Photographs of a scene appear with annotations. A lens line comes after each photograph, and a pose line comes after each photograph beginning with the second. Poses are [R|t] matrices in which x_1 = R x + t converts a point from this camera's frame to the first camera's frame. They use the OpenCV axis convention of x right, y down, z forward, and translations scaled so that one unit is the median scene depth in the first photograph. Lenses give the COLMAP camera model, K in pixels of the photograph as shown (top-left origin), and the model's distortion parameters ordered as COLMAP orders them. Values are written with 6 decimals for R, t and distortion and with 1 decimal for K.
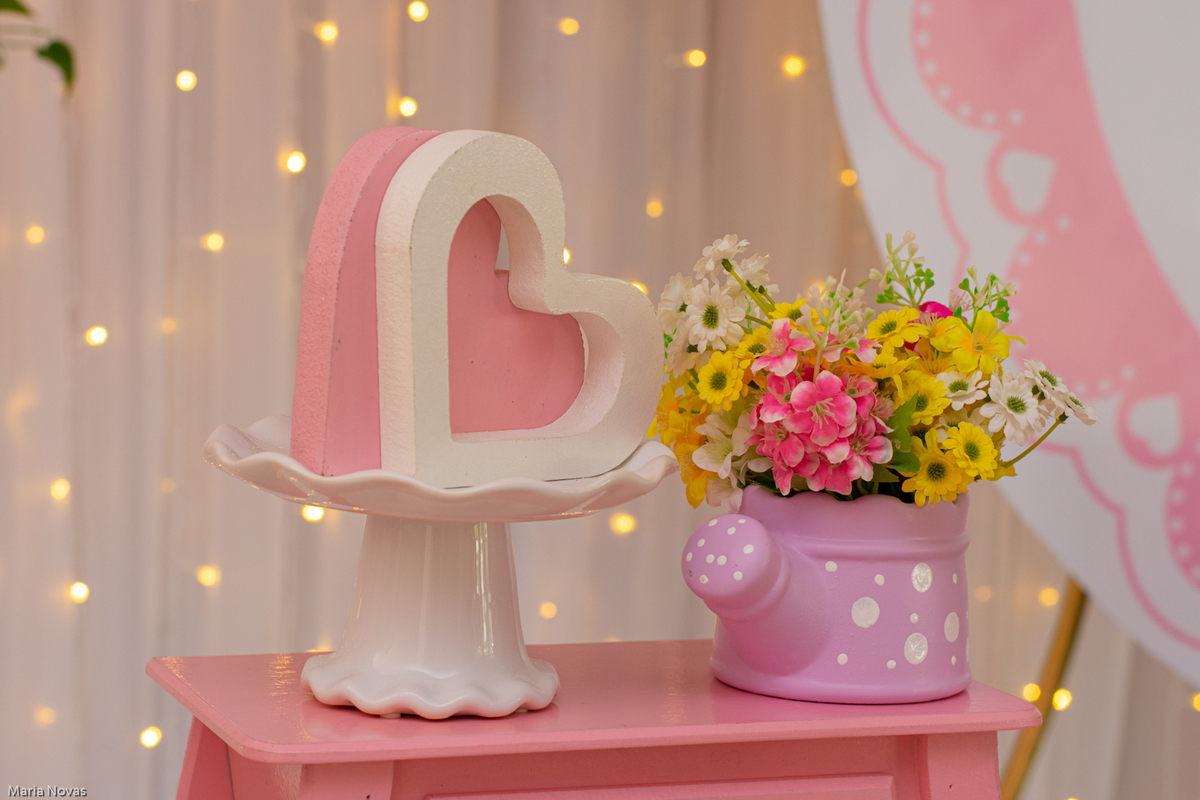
lens RADIAL K [[2827.6, 0, 598.6], [0, 2827.6, 400.3], [0, 0, 1]] dist [-0.005112, 0.000000]
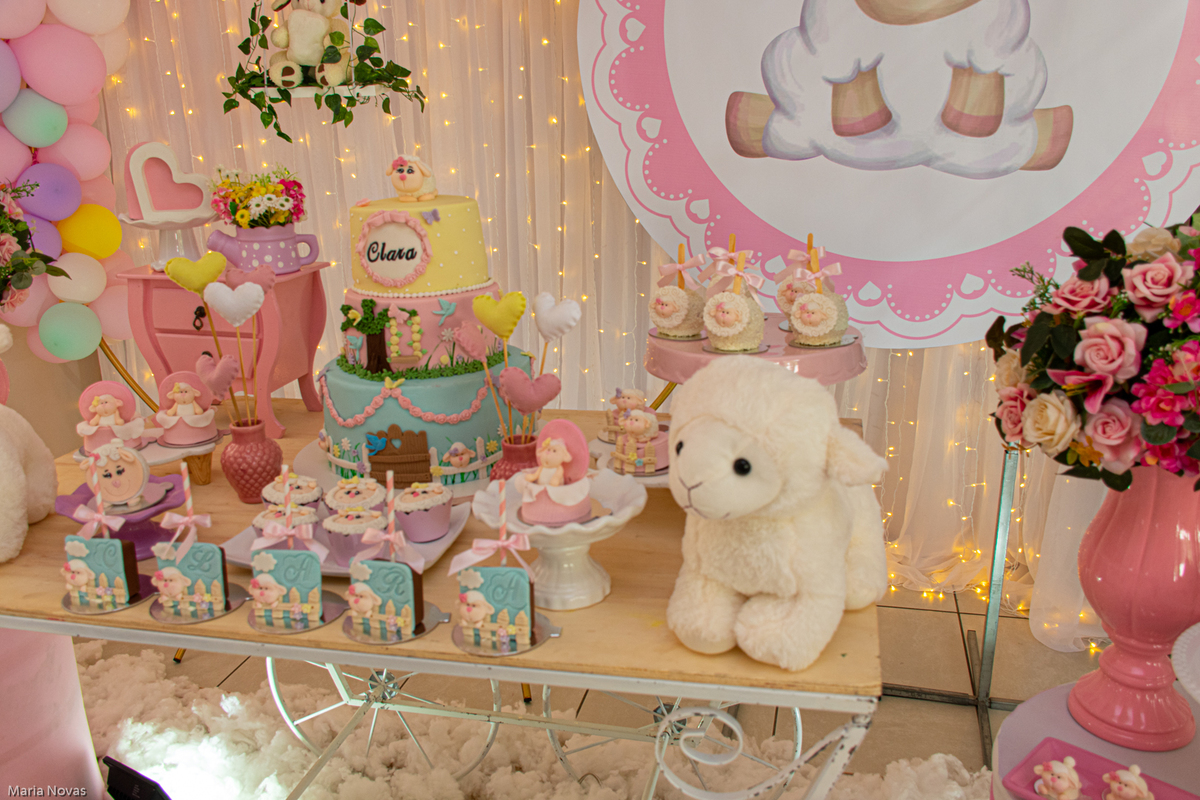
lens RADIAL K [[974.8, 0, 601.6], [0, 974.8, 395.9], [0, 0, 1]] dist [-0.040452, 0.001191]
pose [[0.815608, 0.132314, -0.563273, 0.736591], [-0.008822, 0.976233, 0.216544, -0.020867], [0.578538, -0.171645, 0.797391, 0.078547]]
